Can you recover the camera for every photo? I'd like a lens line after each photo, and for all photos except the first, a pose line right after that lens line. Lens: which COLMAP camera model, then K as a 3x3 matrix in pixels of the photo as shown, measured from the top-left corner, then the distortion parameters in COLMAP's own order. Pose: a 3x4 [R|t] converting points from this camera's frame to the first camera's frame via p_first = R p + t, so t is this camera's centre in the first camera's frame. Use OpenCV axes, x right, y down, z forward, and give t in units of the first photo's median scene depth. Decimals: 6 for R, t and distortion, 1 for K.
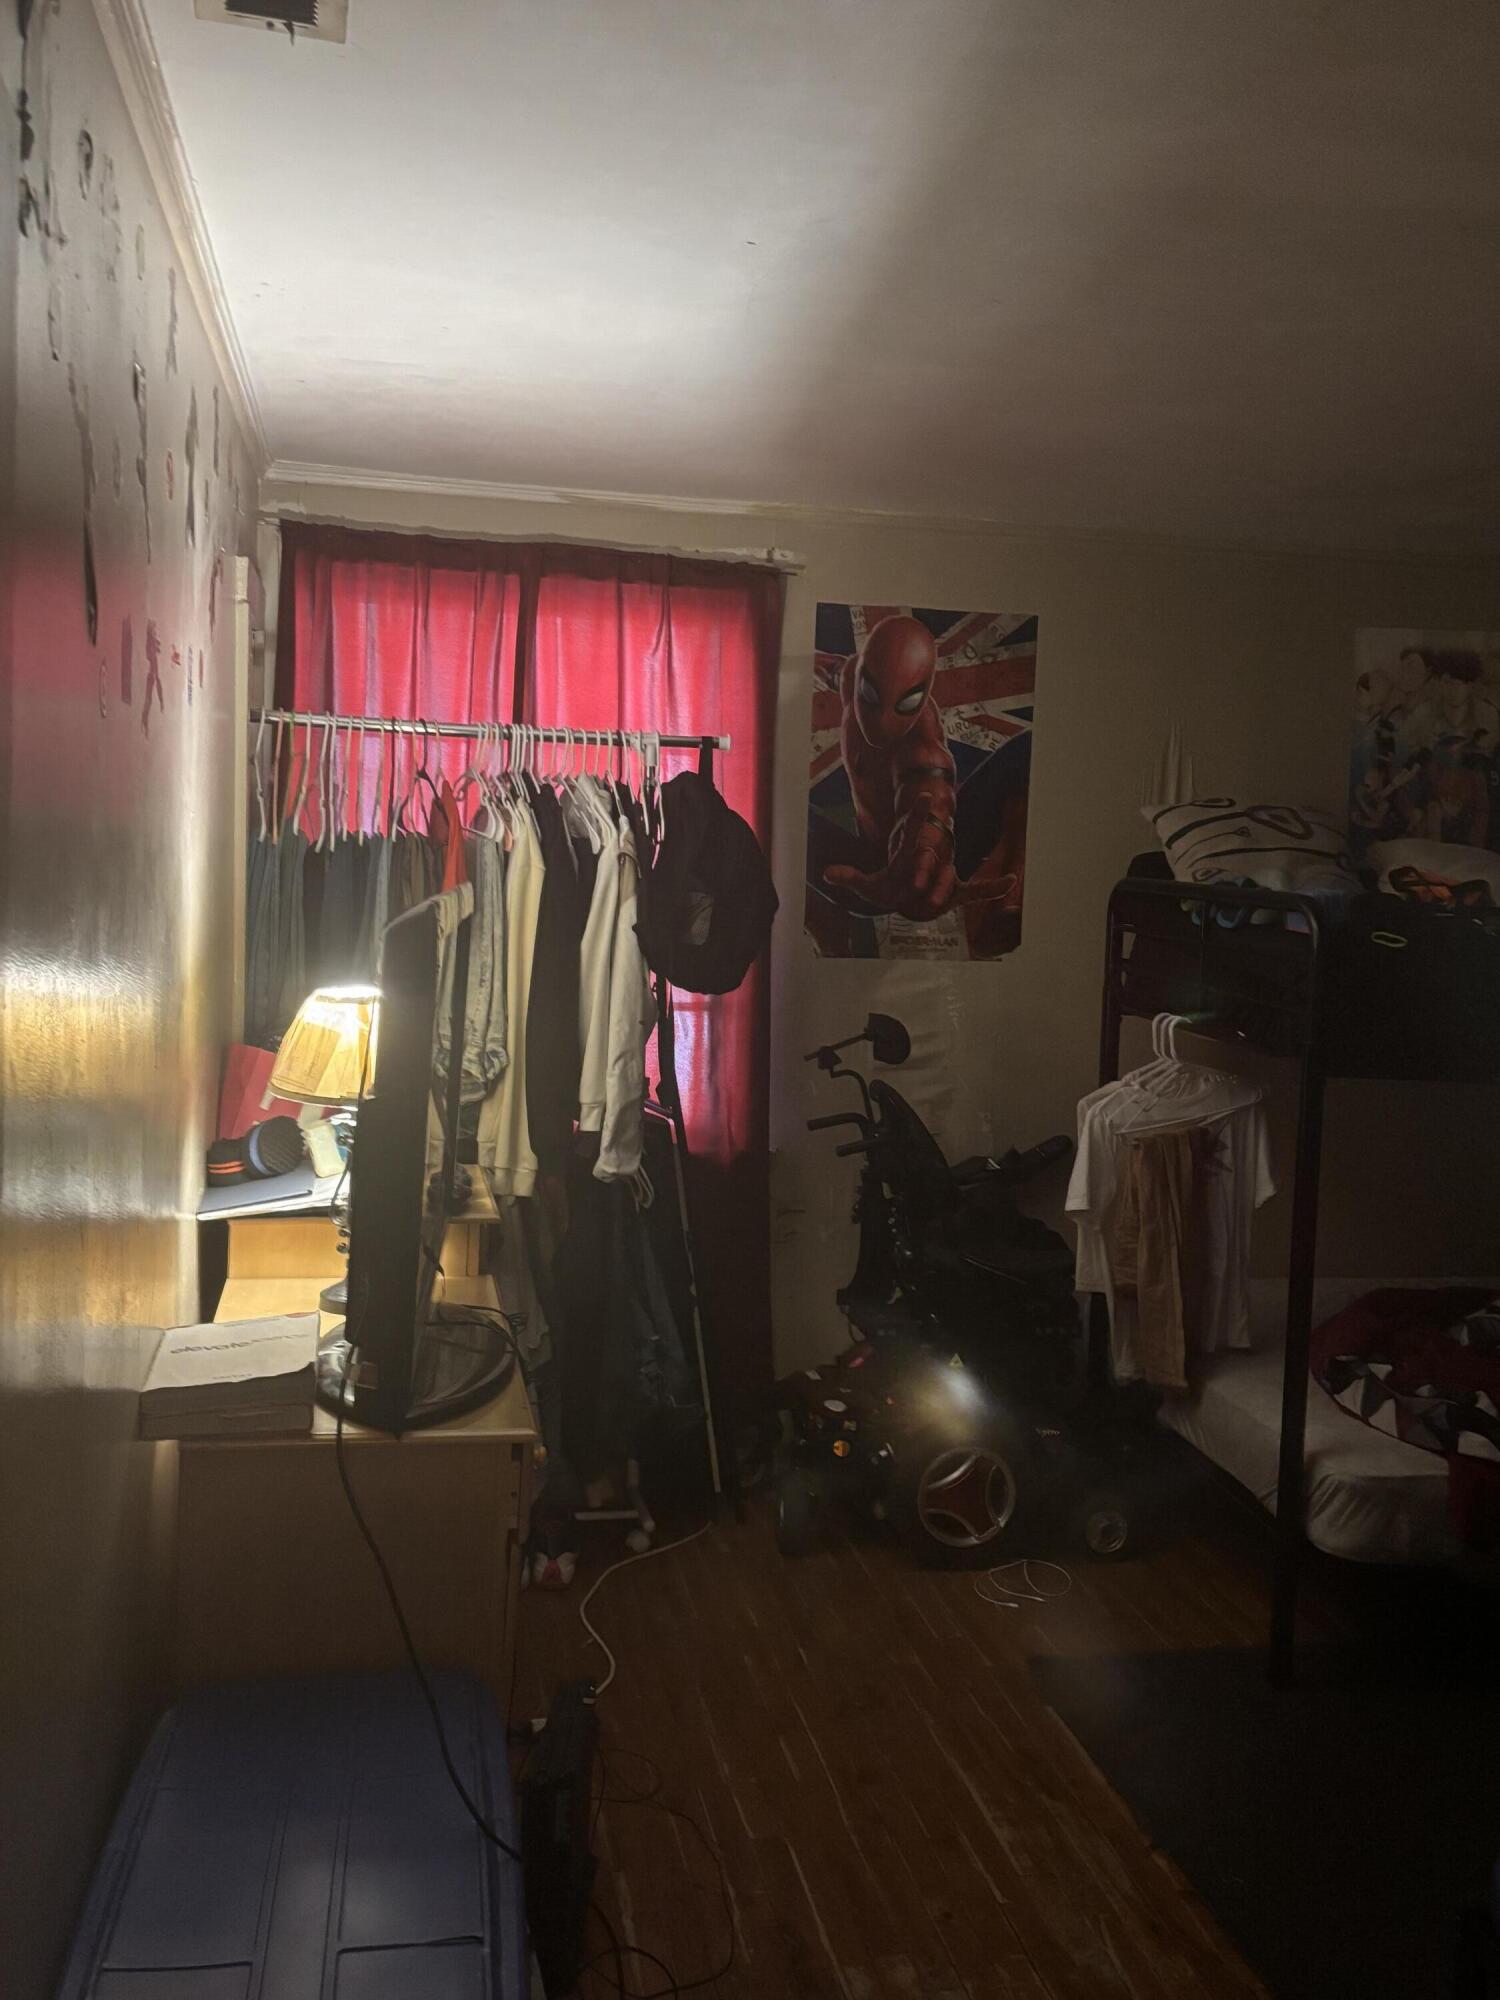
lens RADIAL K [[1800.2, 0, 741.6], [0, 1800.2, 994.9], [0, 0, 1]] dist [-0.052105, -0.065540]
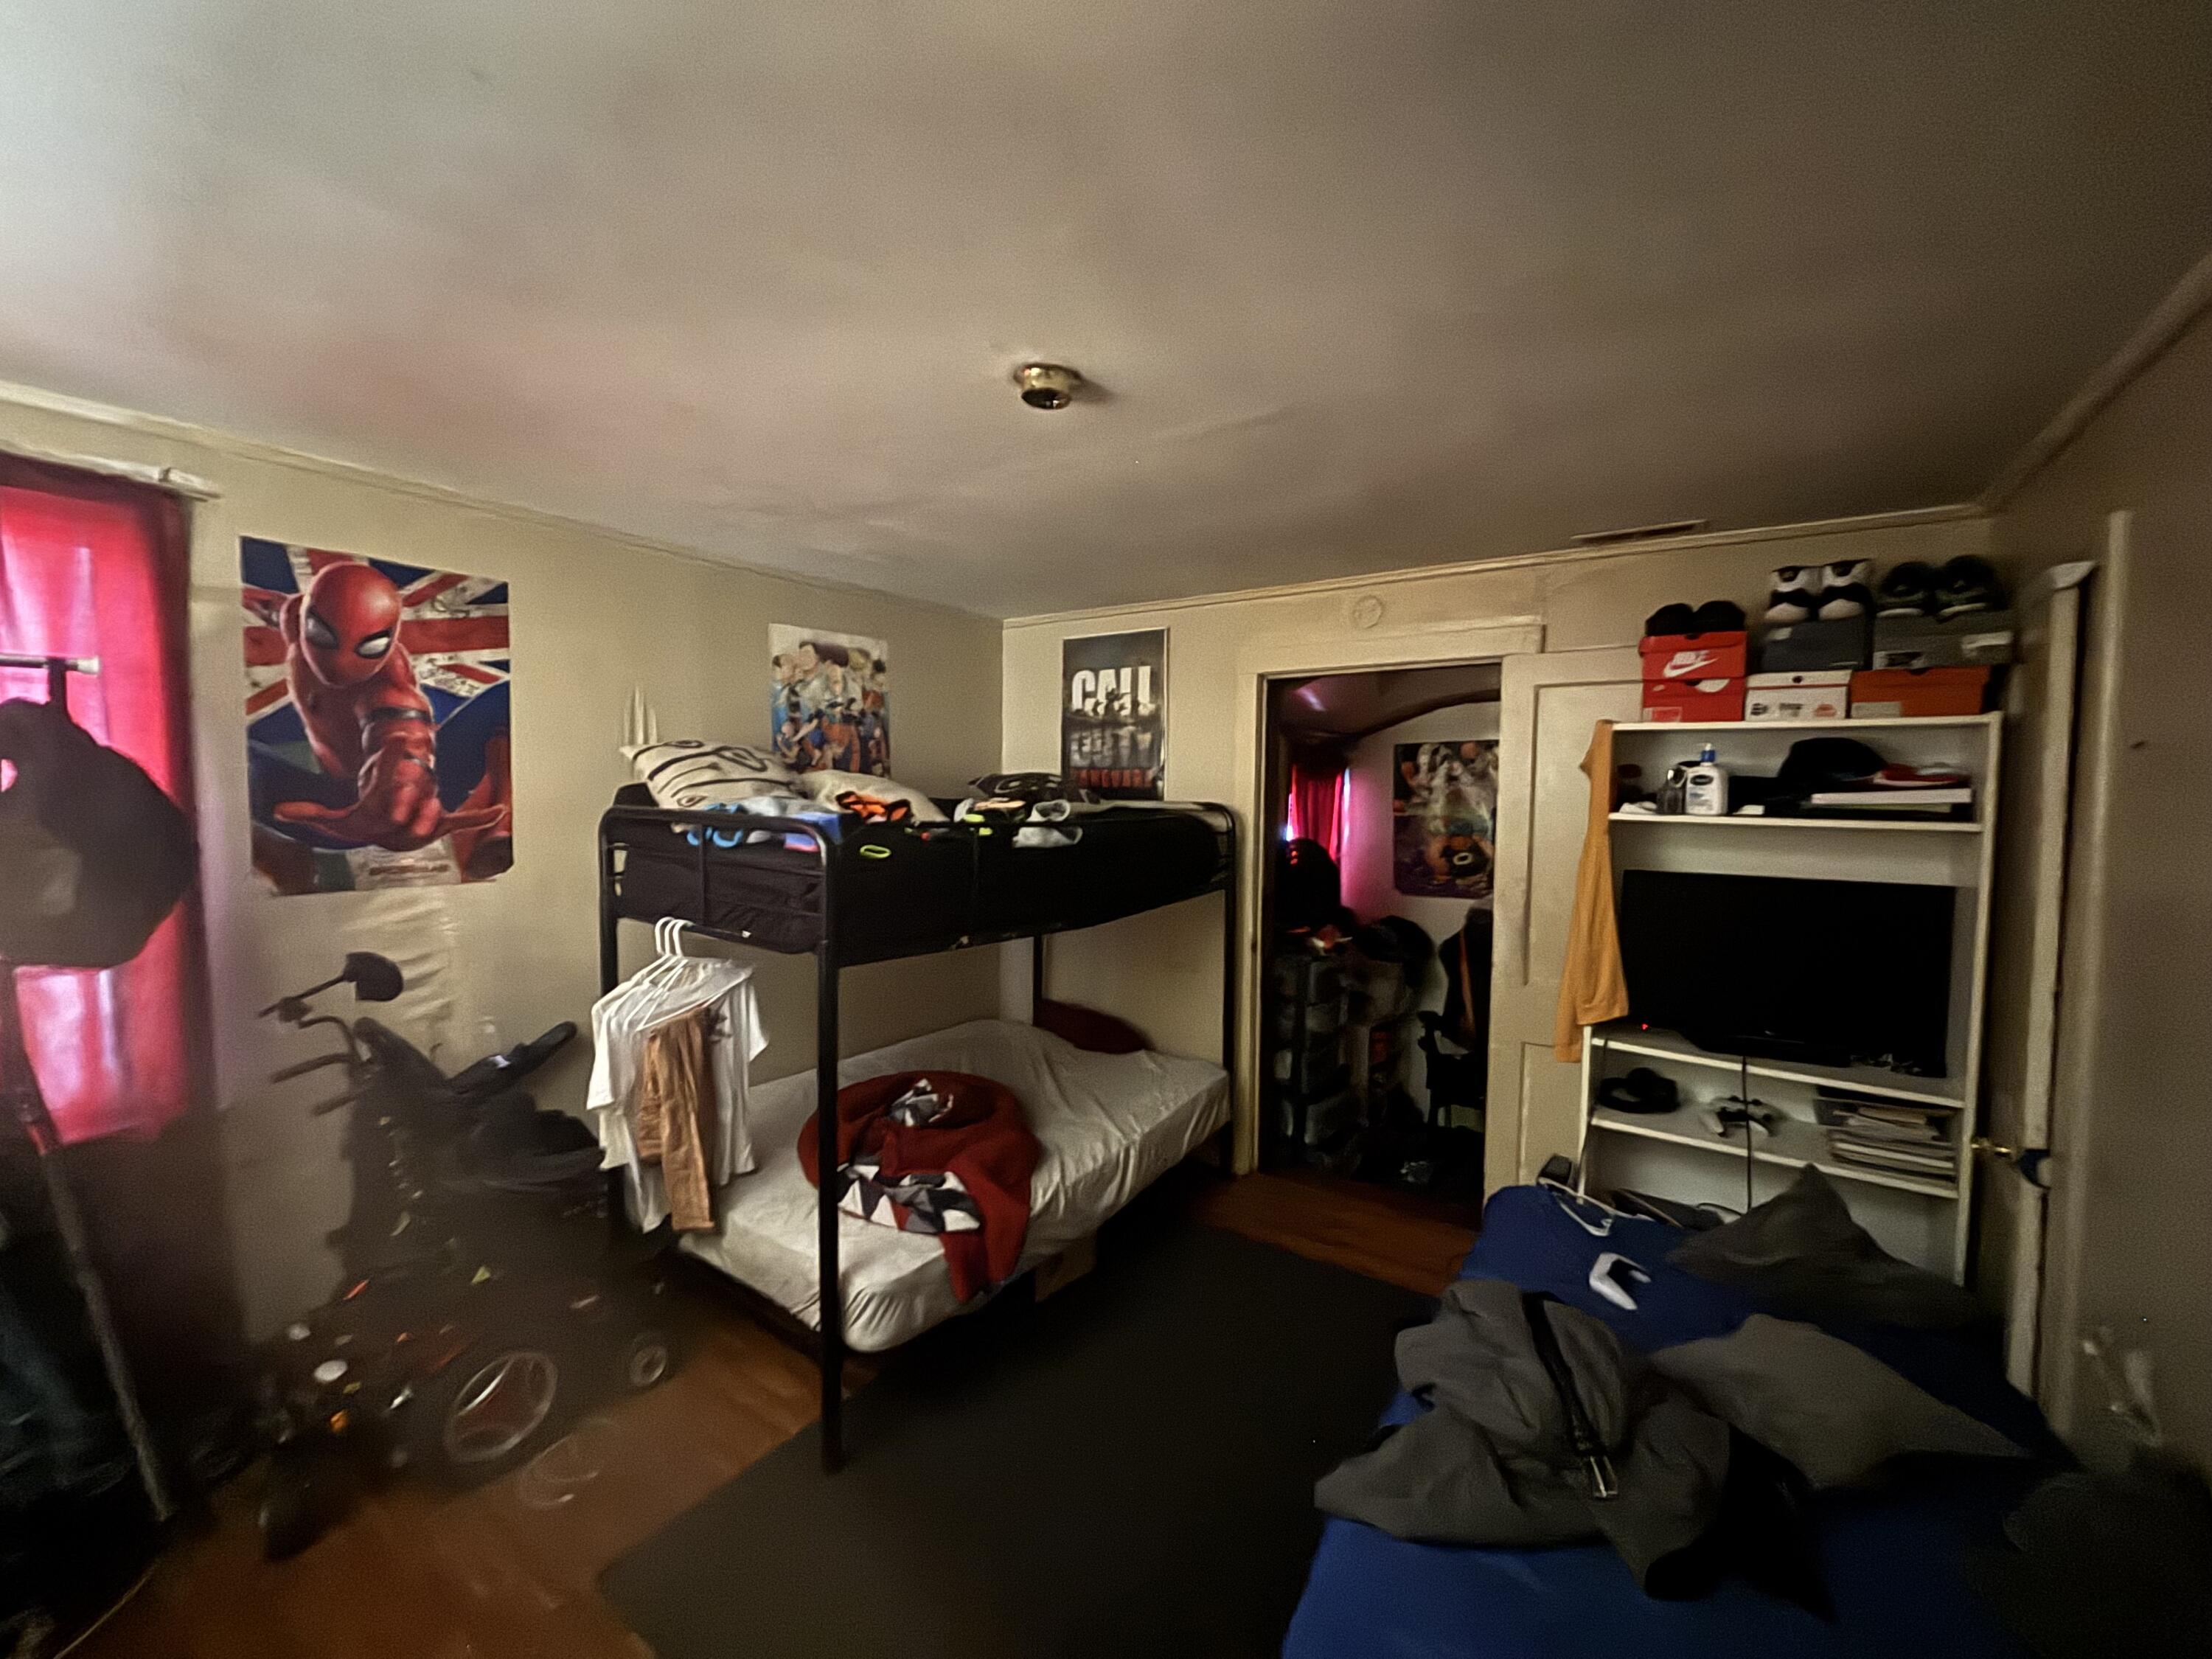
lens RADIAL K [[908.1, 0, 1090.5], [0, 908.1, 840.0], [0, 0, 1]] dist [0.012894, 0.001214]
pose [[0.731026, -0.062526, 0.679479, 0.031149], [0.068586, 0.997483, 0.018001, -0.032722], [-0.678894, 0.033443, 0.733474, 0.346687]]
